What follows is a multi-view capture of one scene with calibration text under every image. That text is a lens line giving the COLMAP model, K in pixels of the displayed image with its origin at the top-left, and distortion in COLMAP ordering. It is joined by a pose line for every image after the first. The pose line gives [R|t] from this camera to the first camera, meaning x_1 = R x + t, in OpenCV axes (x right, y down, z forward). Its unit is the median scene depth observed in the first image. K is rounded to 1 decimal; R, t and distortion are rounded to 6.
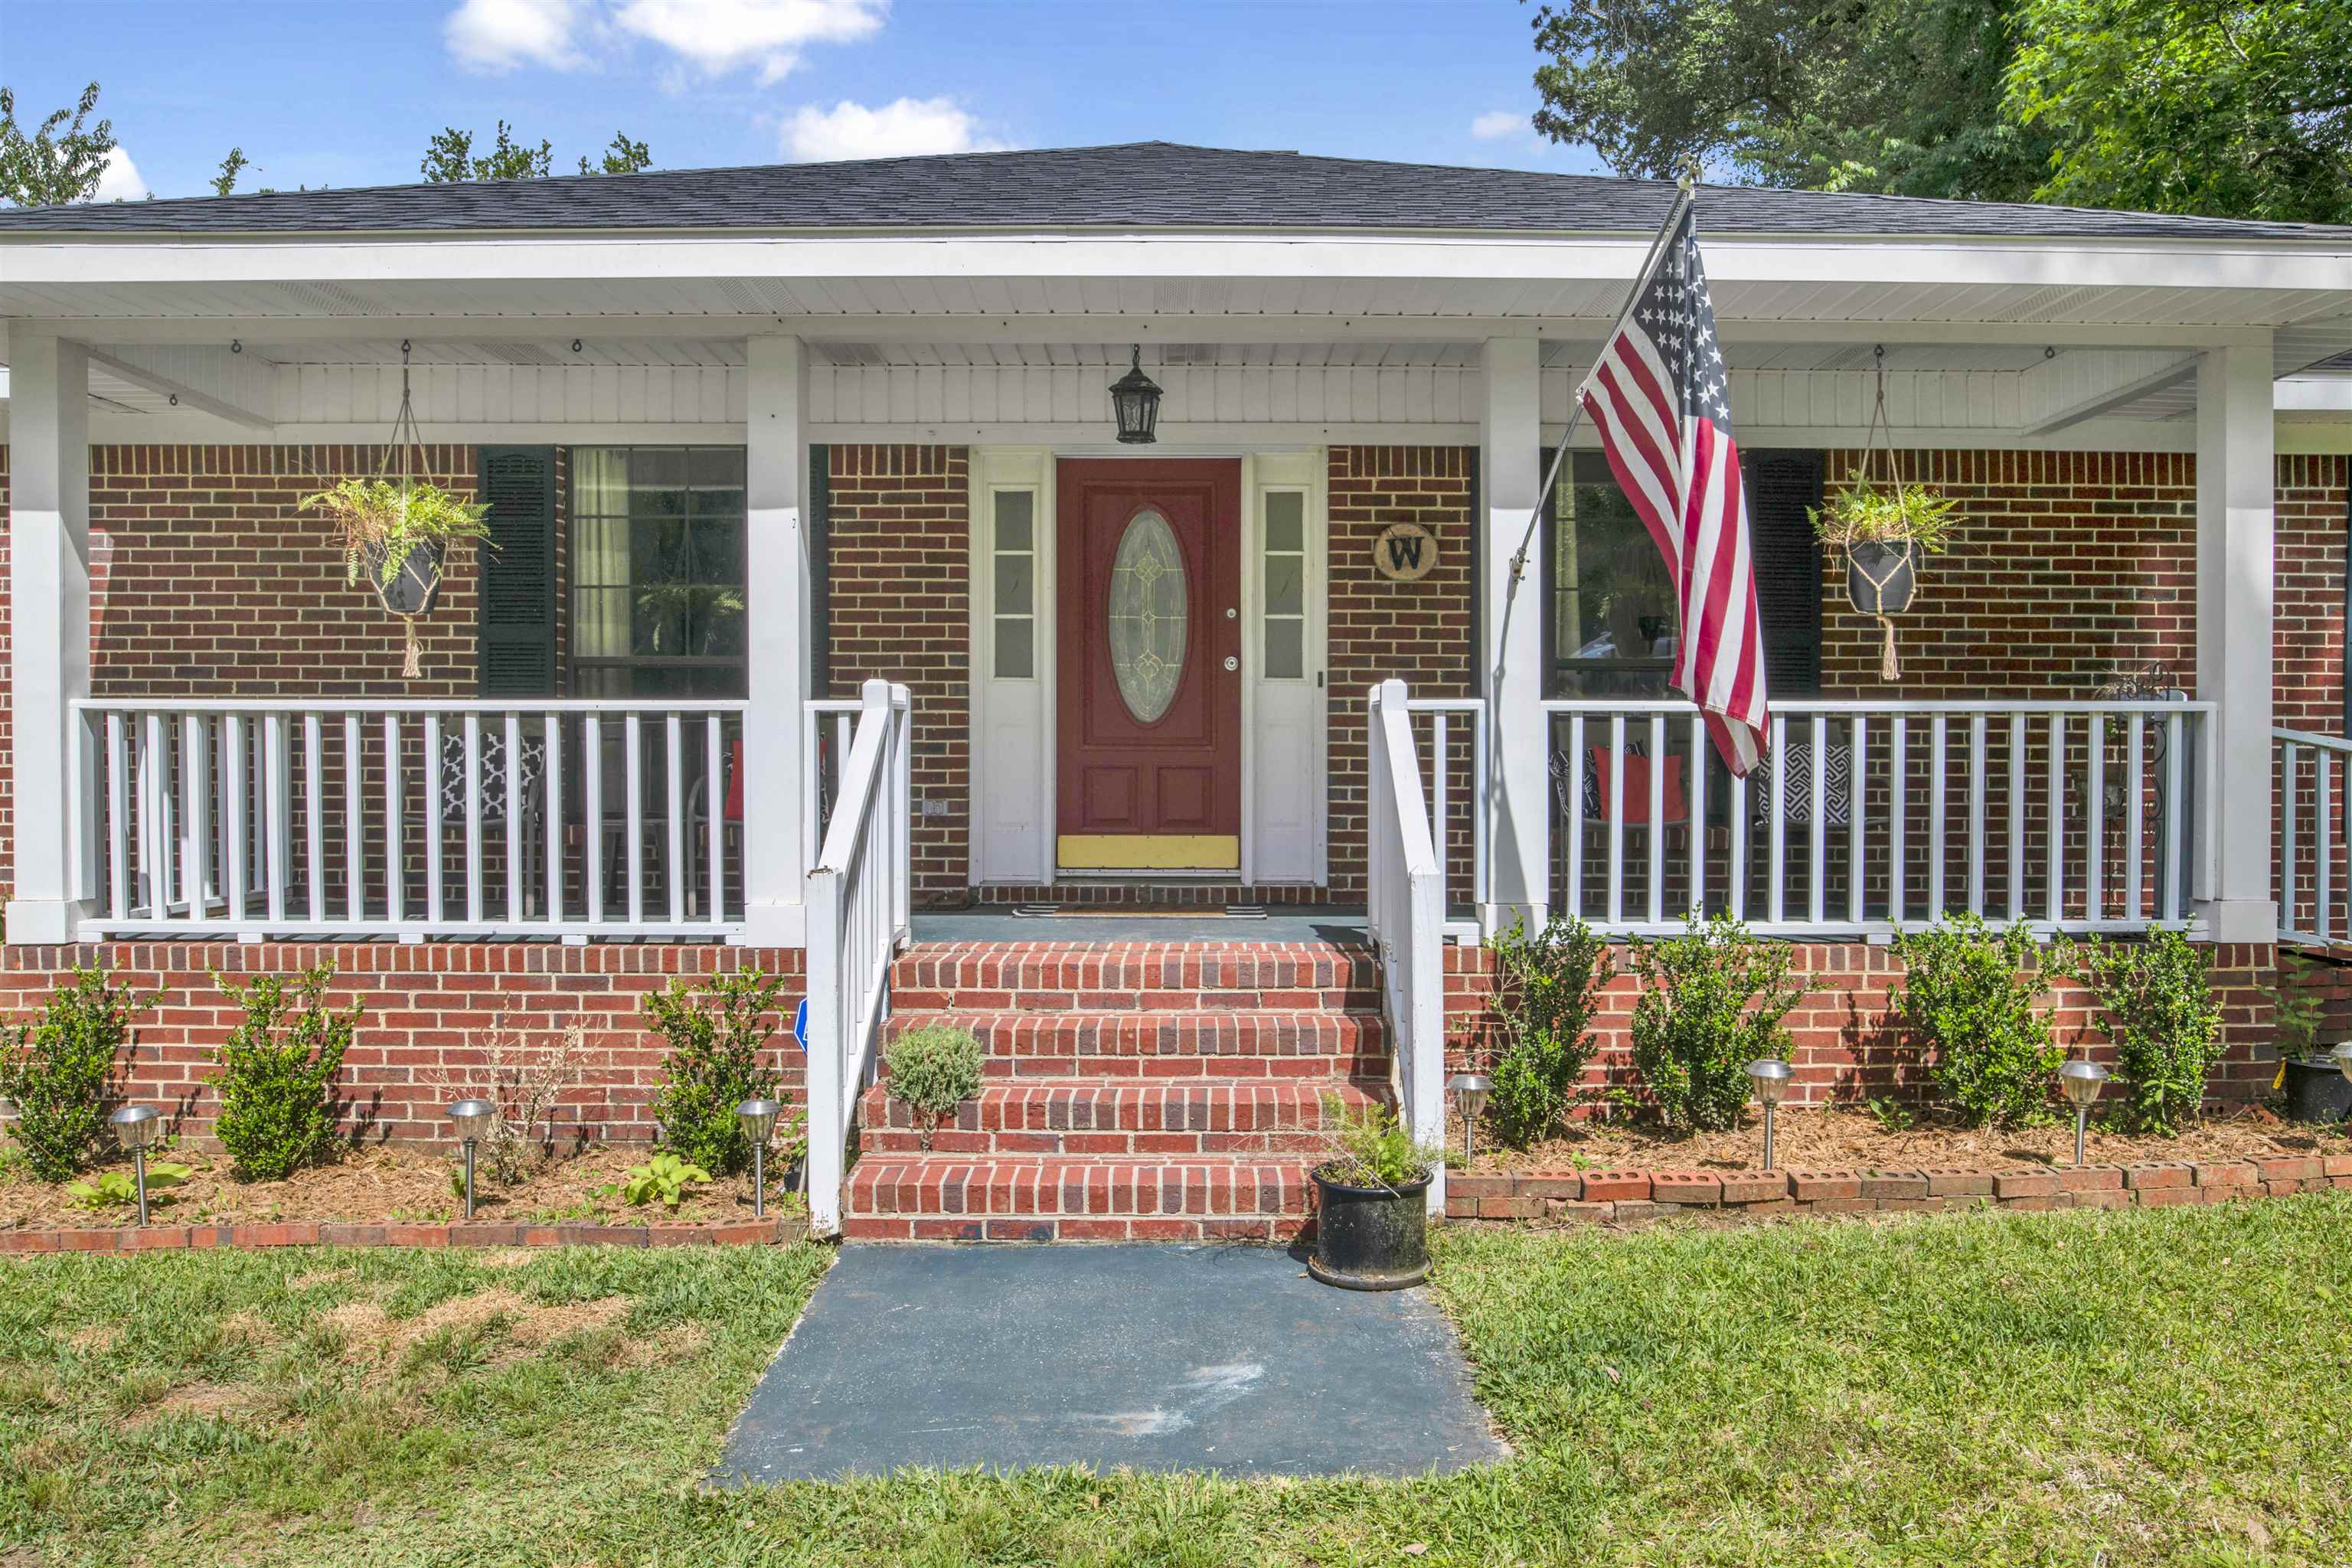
lens RADIAL K [[1771.0, 0, 1170.7], [0, 1771.0, 702.6], [0, 0, 1]] dist [-0.014511, -0.001743]
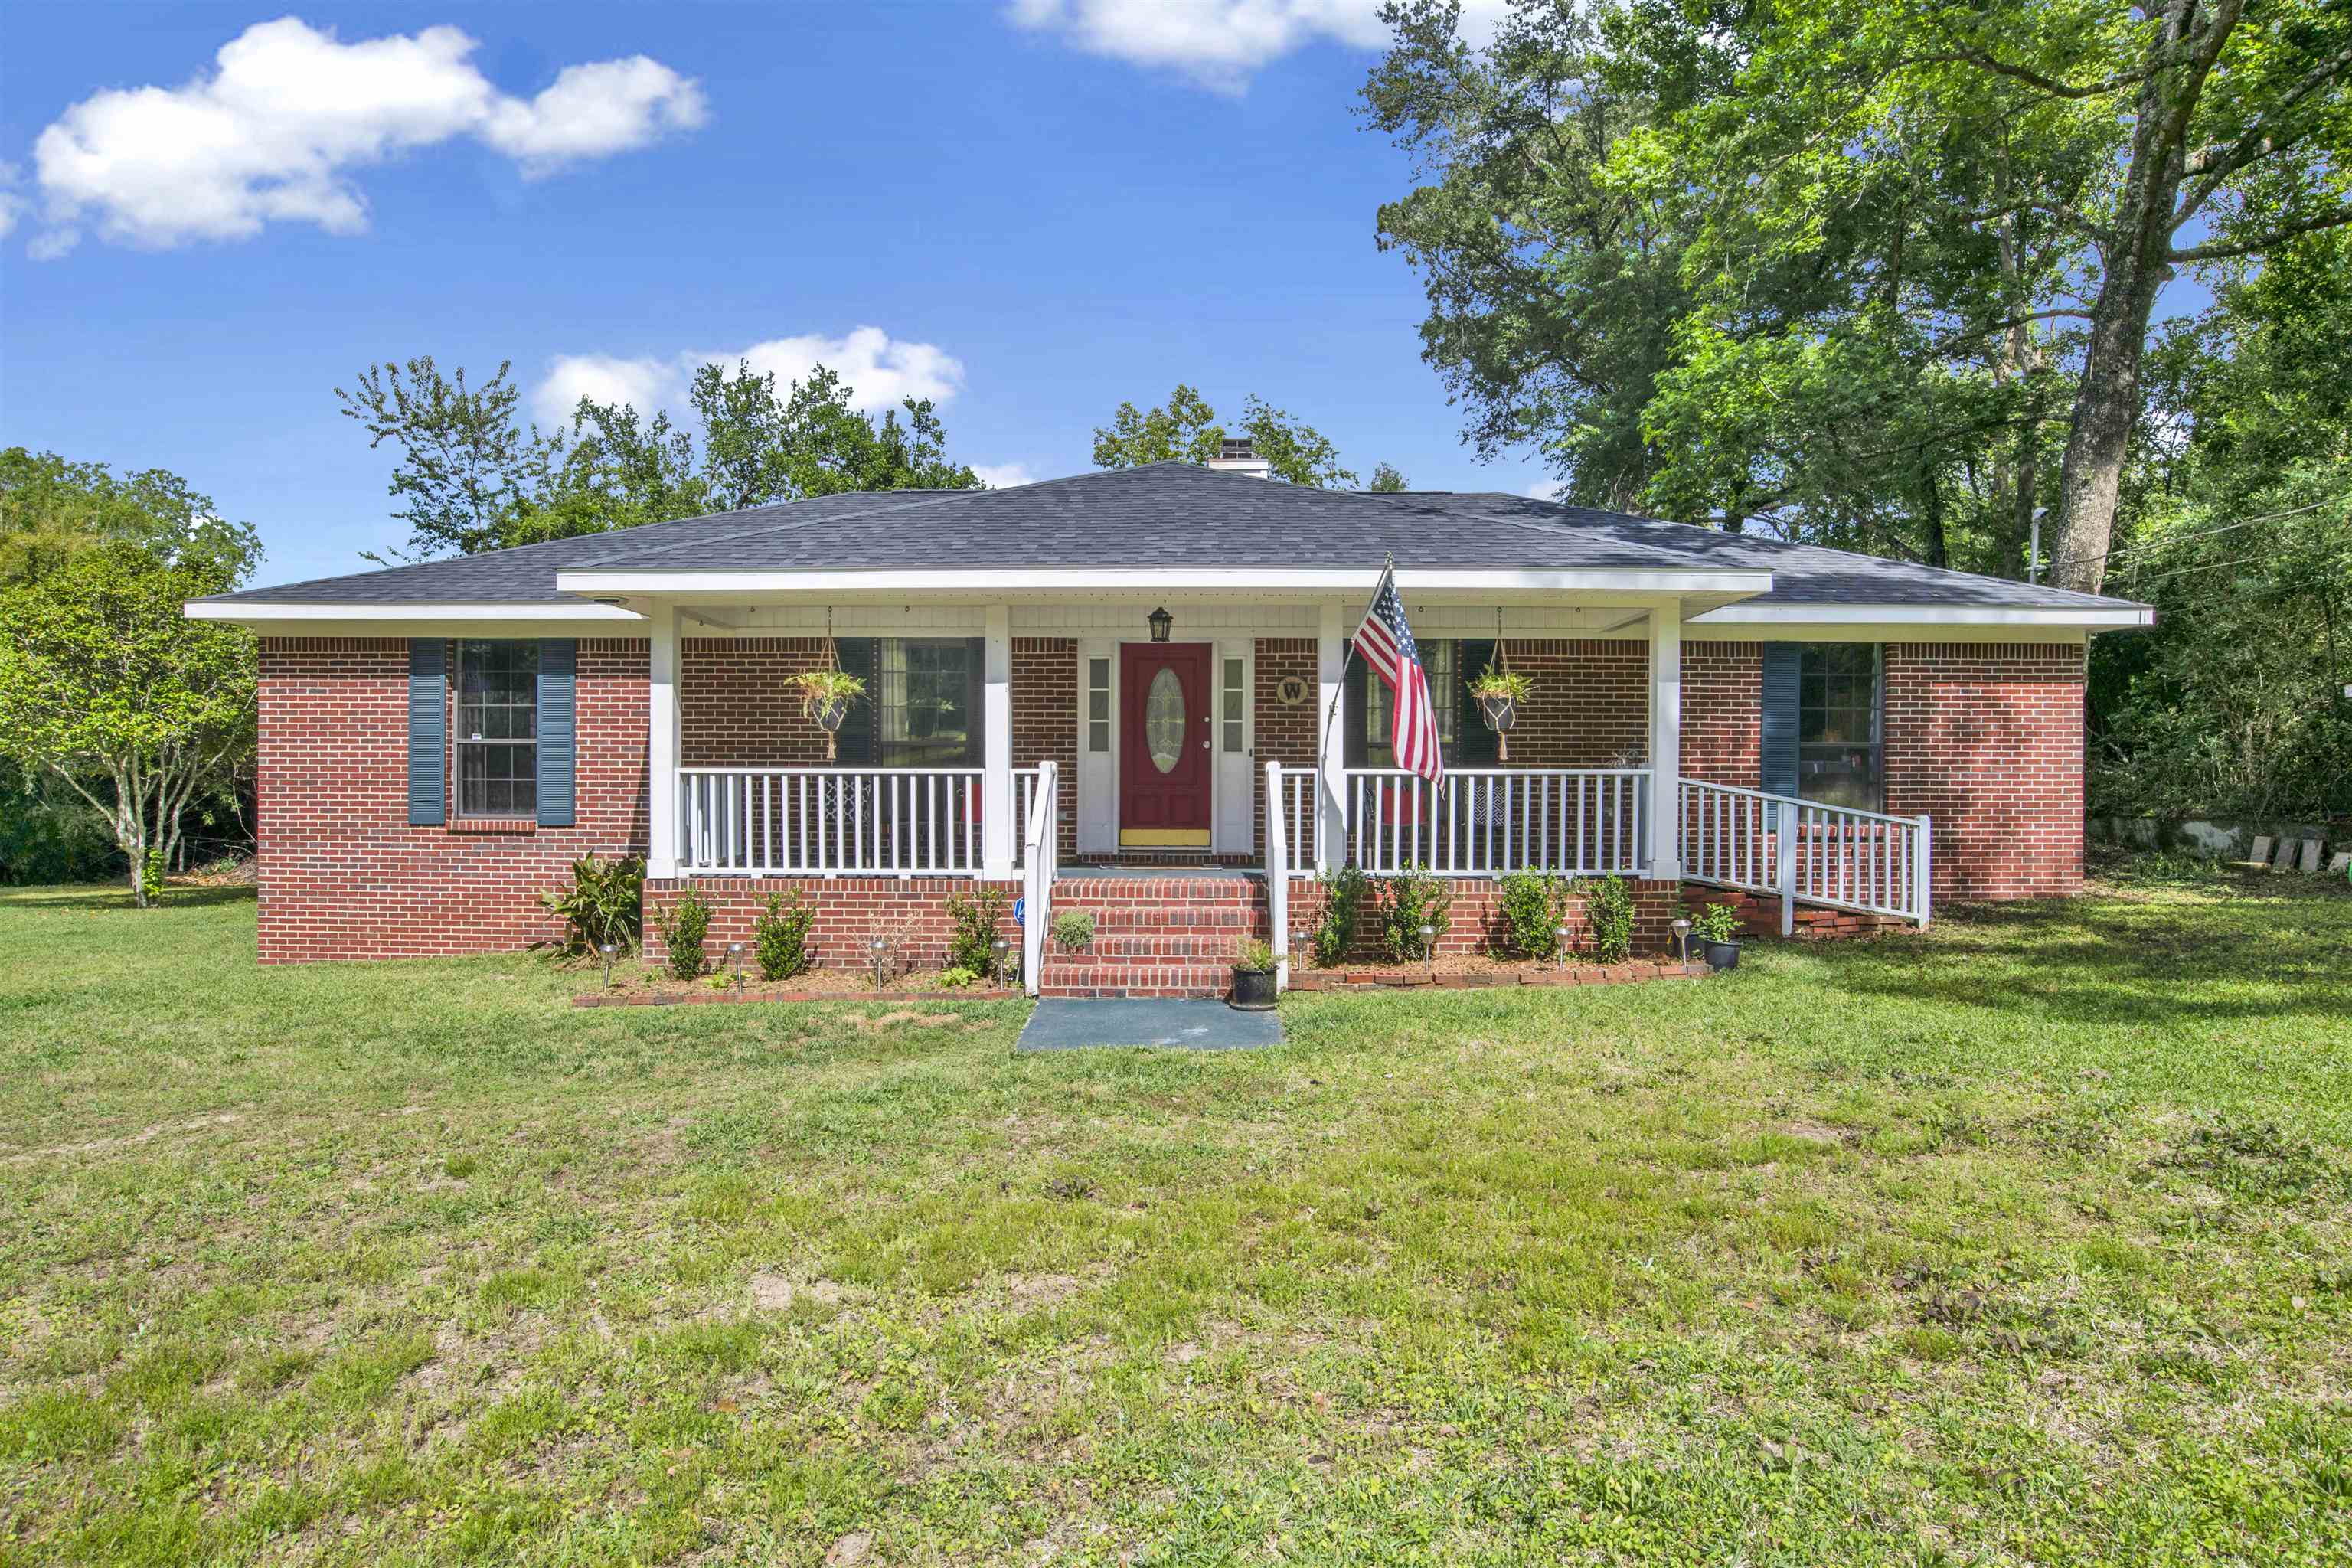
lens RADIAL K [[1271.4, 0, 1176.0], [0, 1271.4, 784.0], [0, 0, 1]] dist [-0.021261, 0.000480]
pose [[0.999984, 0.001638, -0.005473, 0.009276], [-0.001405, 0.999109, 0.042185, -0.050182], [0.005537, -0.042176, 0.999095, -0.589308]]
